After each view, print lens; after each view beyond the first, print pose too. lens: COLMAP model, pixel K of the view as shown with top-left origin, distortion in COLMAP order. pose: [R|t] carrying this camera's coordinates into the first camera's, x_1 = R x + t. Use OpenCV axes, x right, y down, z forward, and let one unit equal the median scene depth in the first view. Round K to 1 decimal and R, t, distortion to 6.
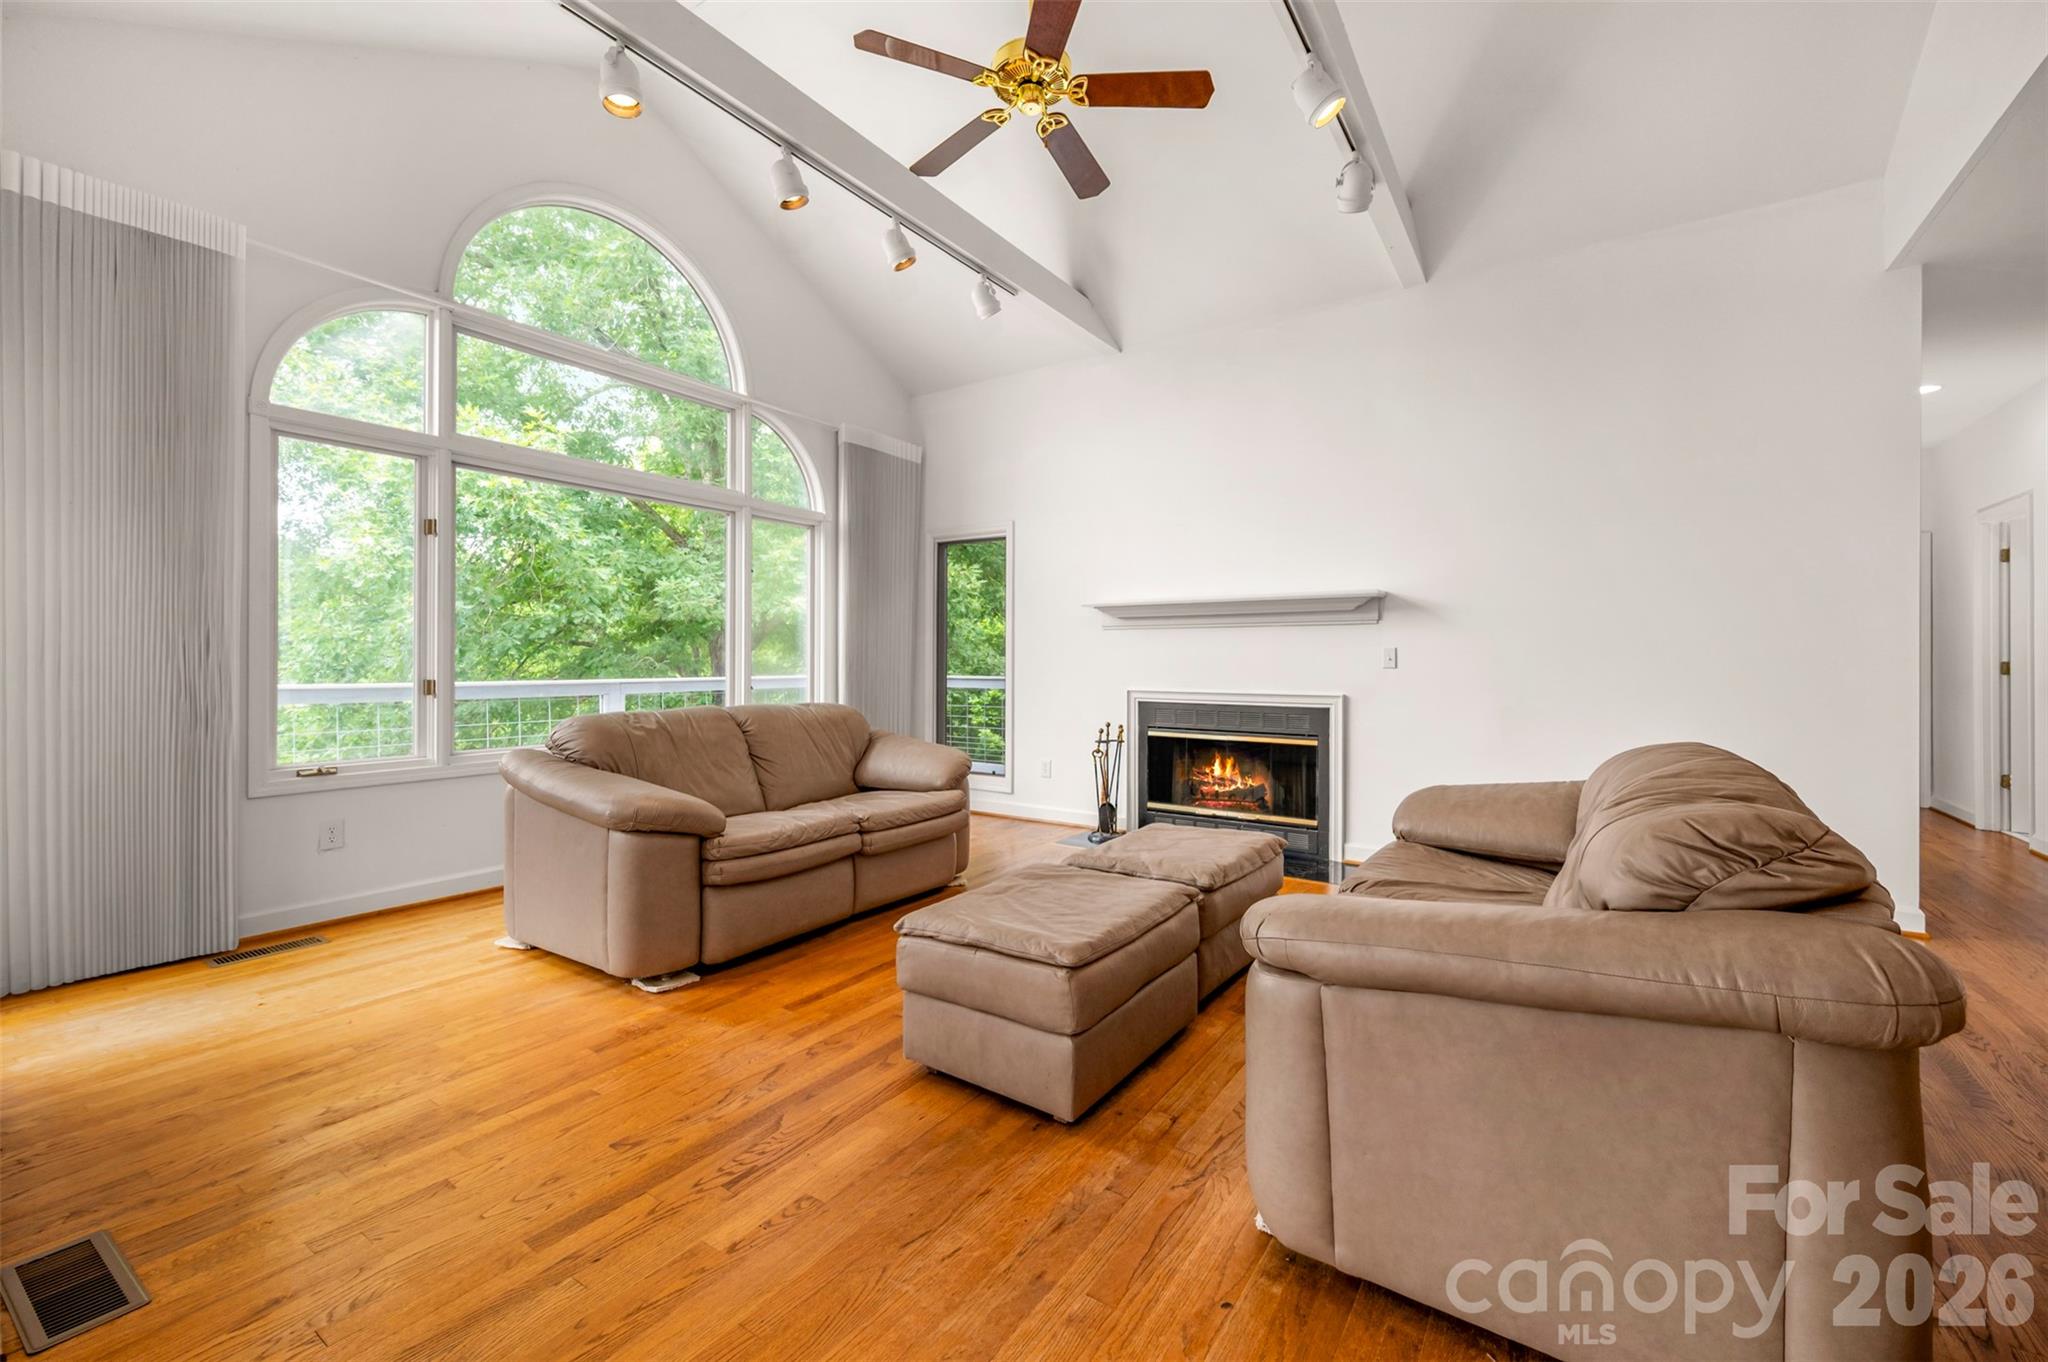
lens RADIAL K [[831.5, 0, 1032.0], [0, 831.5, 663.7], [0, 0, 1]] dist [0.000393, 0.000226]
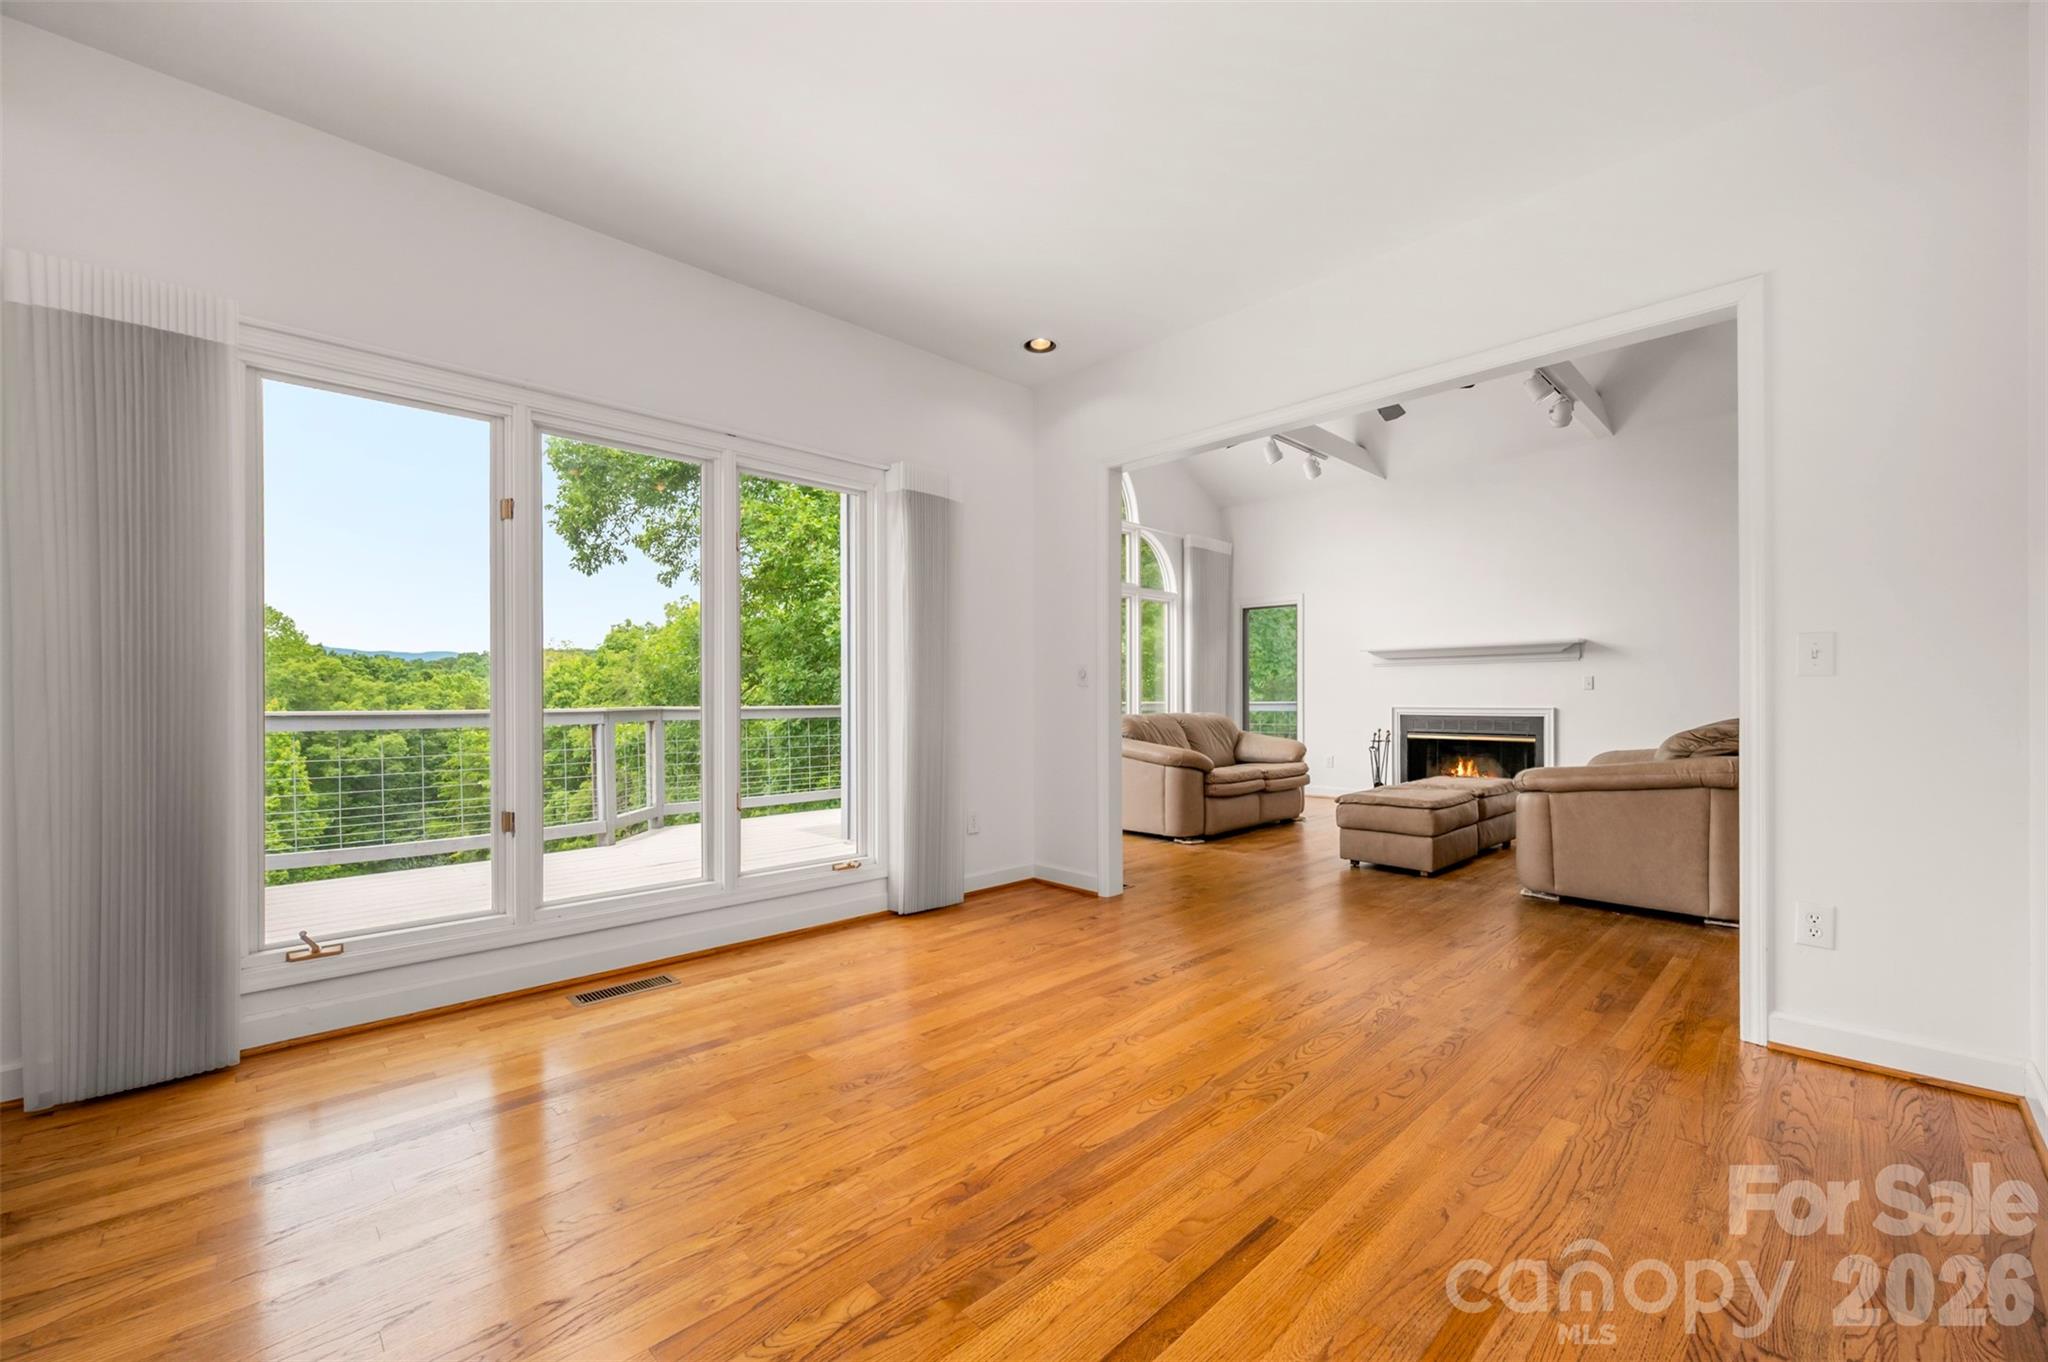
lens RADIAL K [[831.5, 0, 1019.7], [0, 831.5, 700.5], [0, 0, 1]] dist [0.000393, 0.000226]
pose [[0.978192, -0.005071, -0.207642, -0.284414], [0.004841, 0.999987, -0.001614, 0.023860], [0.207648, 0.000574, 0.978204, -0.738465]]
